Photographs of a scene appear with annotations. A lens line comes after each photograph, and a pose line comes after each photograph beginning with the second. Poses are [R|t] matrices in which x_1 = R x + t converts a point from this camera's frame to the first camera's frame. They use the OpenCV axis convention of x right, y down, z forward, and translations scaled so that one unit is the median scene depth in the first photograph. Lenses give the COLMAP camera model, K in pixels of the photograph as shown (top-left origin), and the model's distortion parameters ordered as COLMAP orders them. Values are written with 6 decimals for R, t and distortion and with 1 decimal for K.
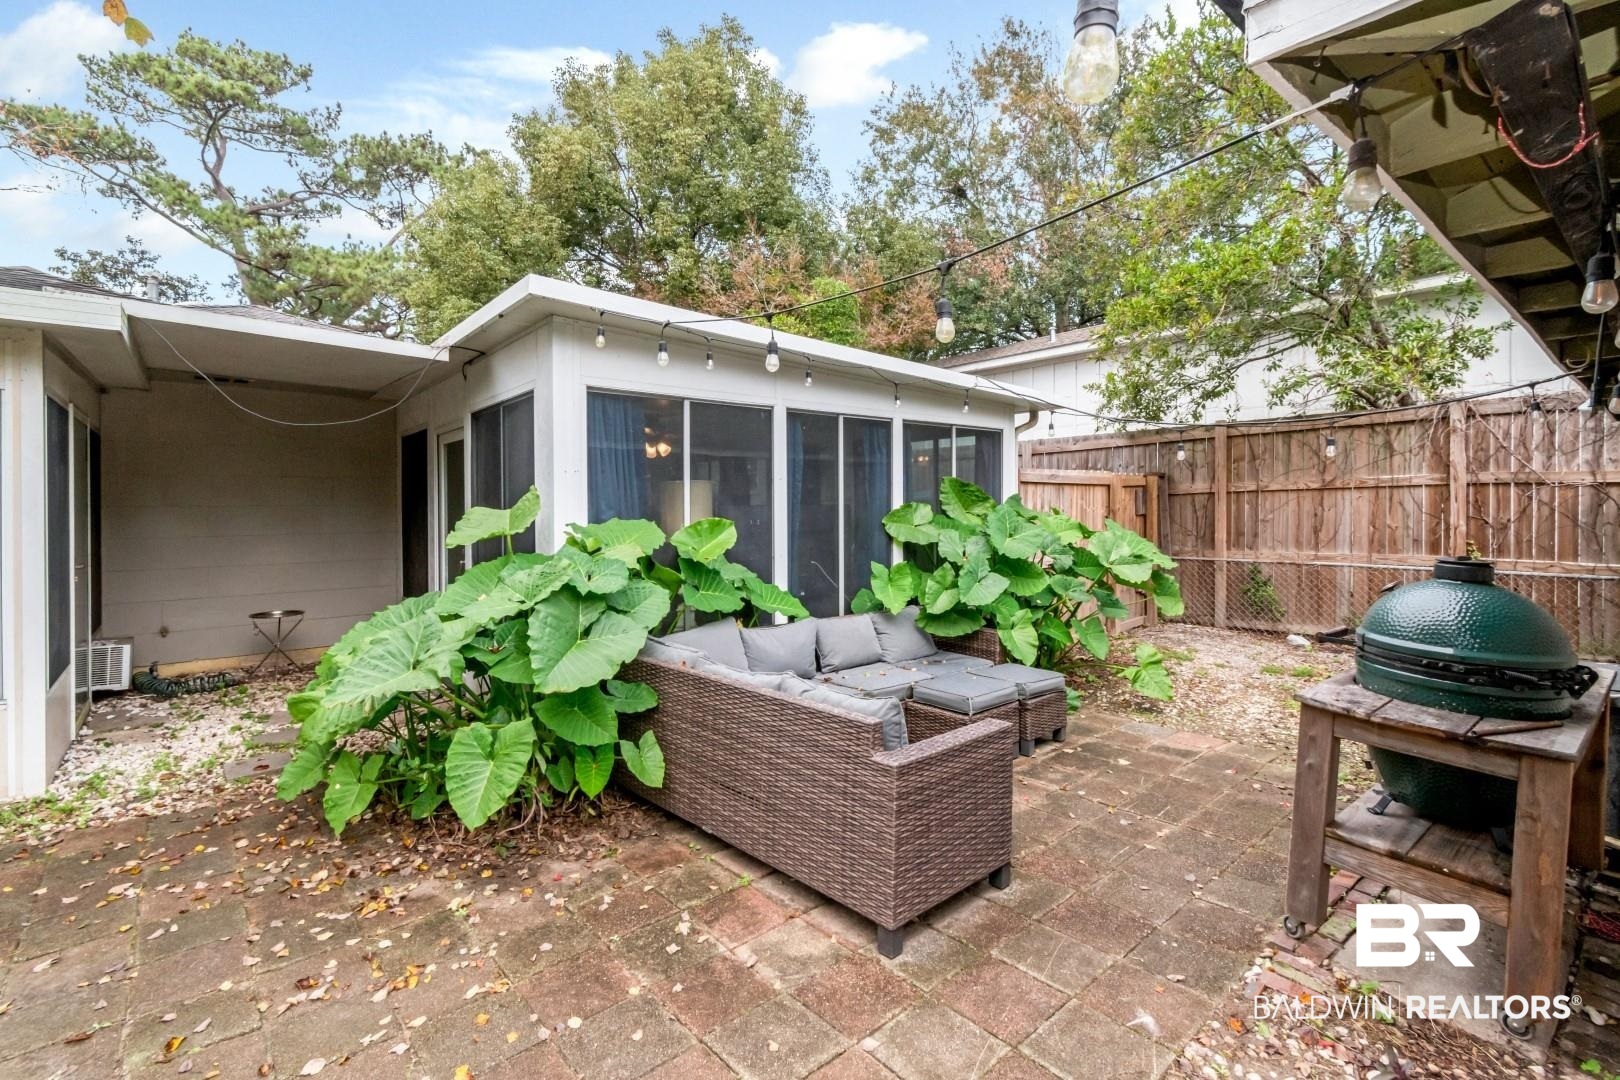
lens RADIAL K [[716.9, 0, 807.2], [0, 716.9, 524.9], [0, 0, 1]] dist [0.002954, -0.001208]
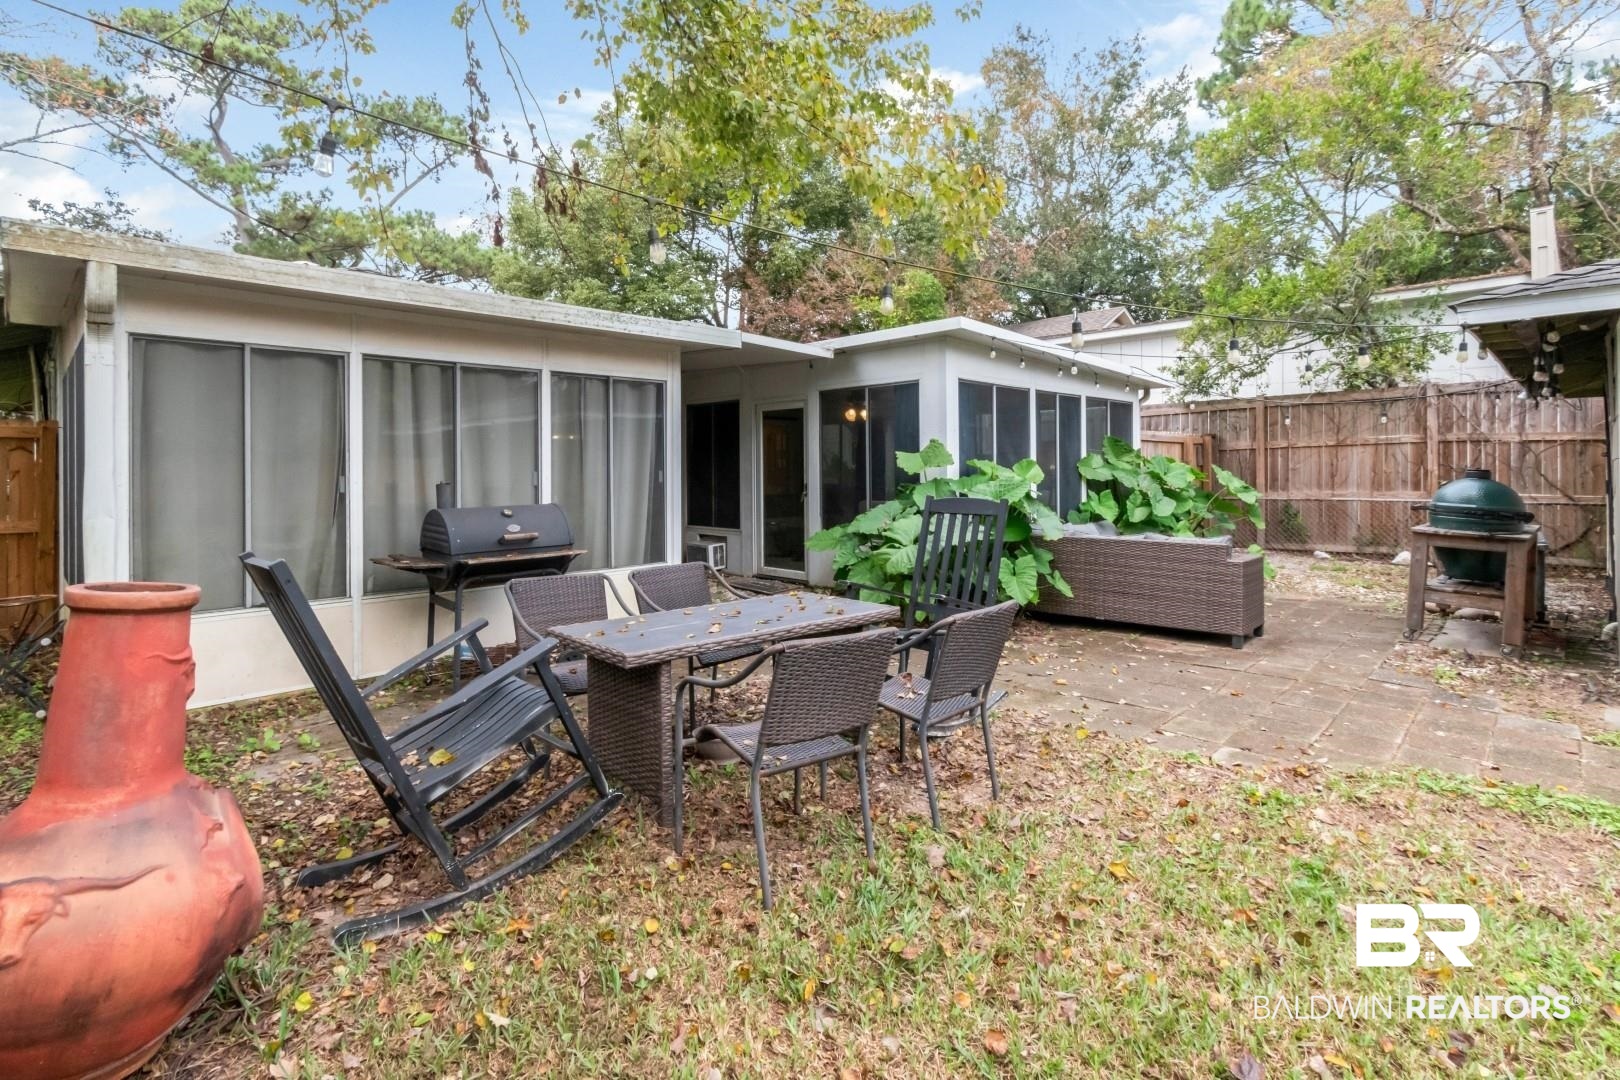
lens RADIAL K [[716.9, 0, 834.5], [0, 716.9, 481.8], [0, 0, 1]] dist [0.002954, -0.001208]
pose [[0.997032, -0.001986, 0.076958, -0.353634], [0.002546, 0.999971, -0.007178, 0.027030], [-0.076942, 0.007353, 0.997008, -0.303371]]
